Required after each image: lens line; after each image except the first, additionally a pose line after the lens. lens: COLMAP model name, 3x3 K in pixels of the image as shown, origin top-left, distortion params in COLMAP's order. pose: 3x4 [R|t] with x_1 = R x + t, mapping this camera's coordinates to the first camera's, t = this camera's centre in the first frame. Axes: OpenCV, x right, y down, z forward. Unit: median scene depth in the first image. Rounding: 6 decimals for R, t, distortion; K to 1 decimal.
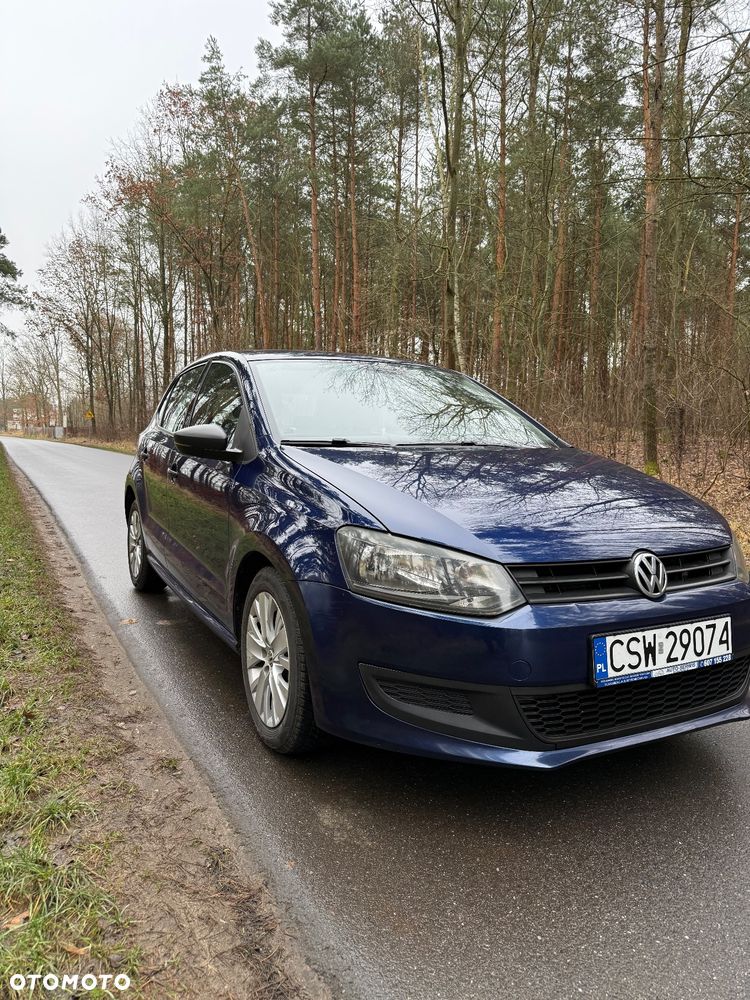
lens RADIAL K [[734.3, 0, 352.4], [0, 734.3, 501.9], [0, 0, 1]] dist [0.047267, -0.039914]
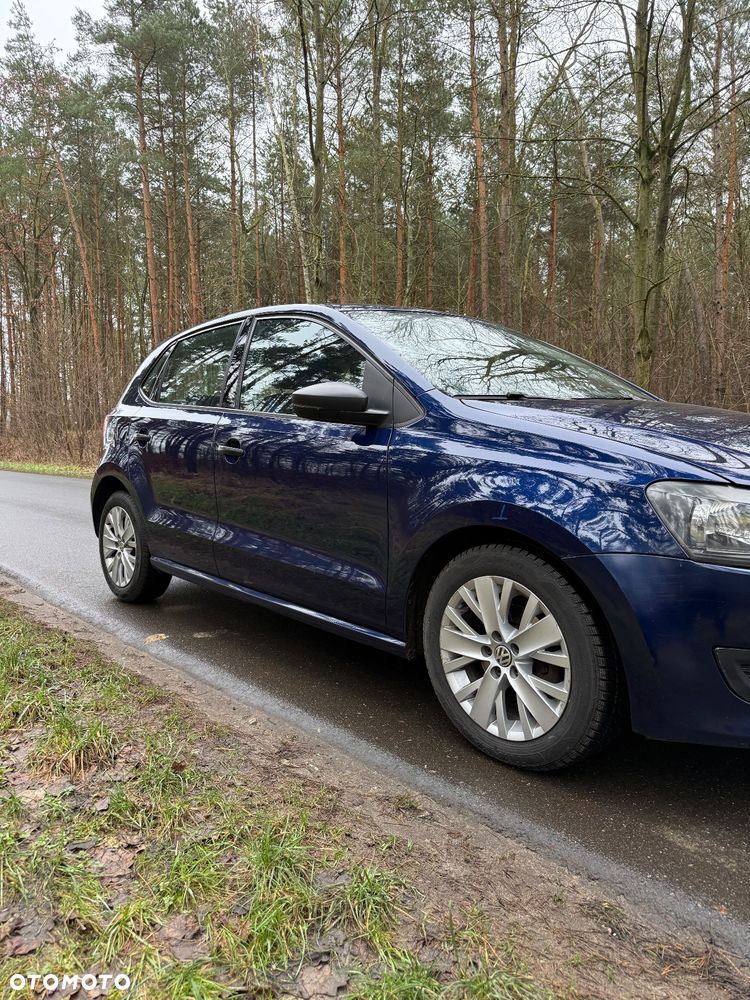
lens RADIAL K [[729.4, 0, 360.8], [0, 729.4, 496.5], [0, 0, 1]] dist [0.040541, -0.029786]
pose [[0.967021, -0.048827, 0.249974, -0.440224], [0.050105, 0.998743, 0.001251, 0.024497], [-0.249721, 0.011315, 0.968252, 0.238676]]
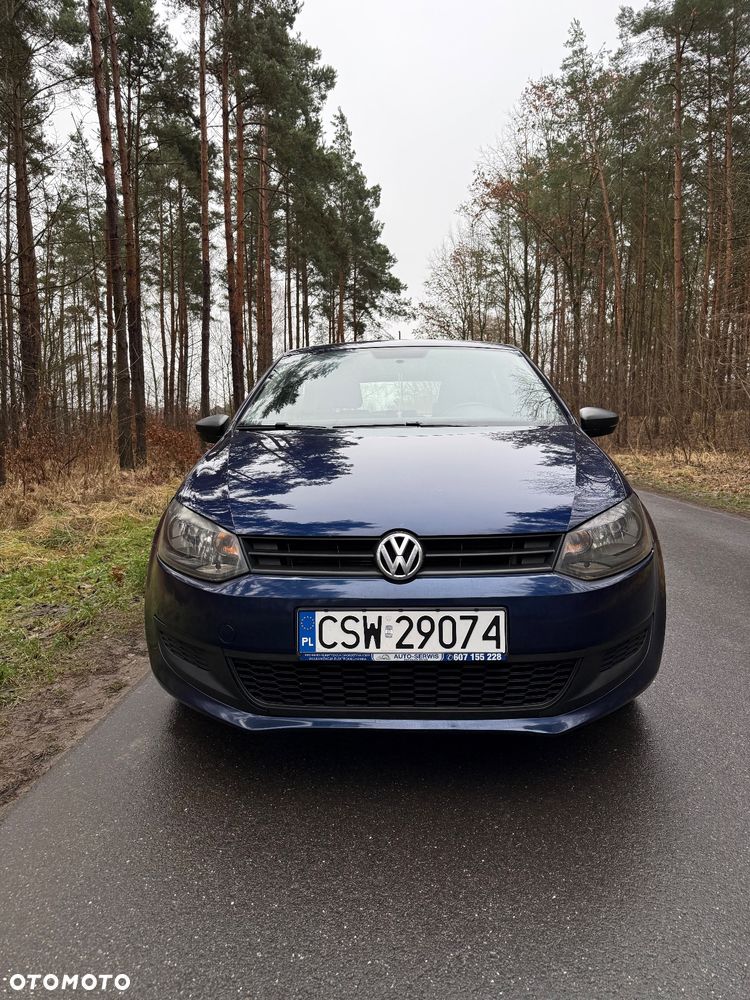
lens RADIAL K [[734.3, 0, 352.4], [0, 734.3, 501.9], [0, 0, 1]] dist [0.047267, -0.039914]
pose [[0.863529, 0.029218, -0.503452, 0.790834], [-0.026754, 0.999569, 0.012123, 0.019020], [0.503589, 0.003001, 0.863938, 0.149317]]
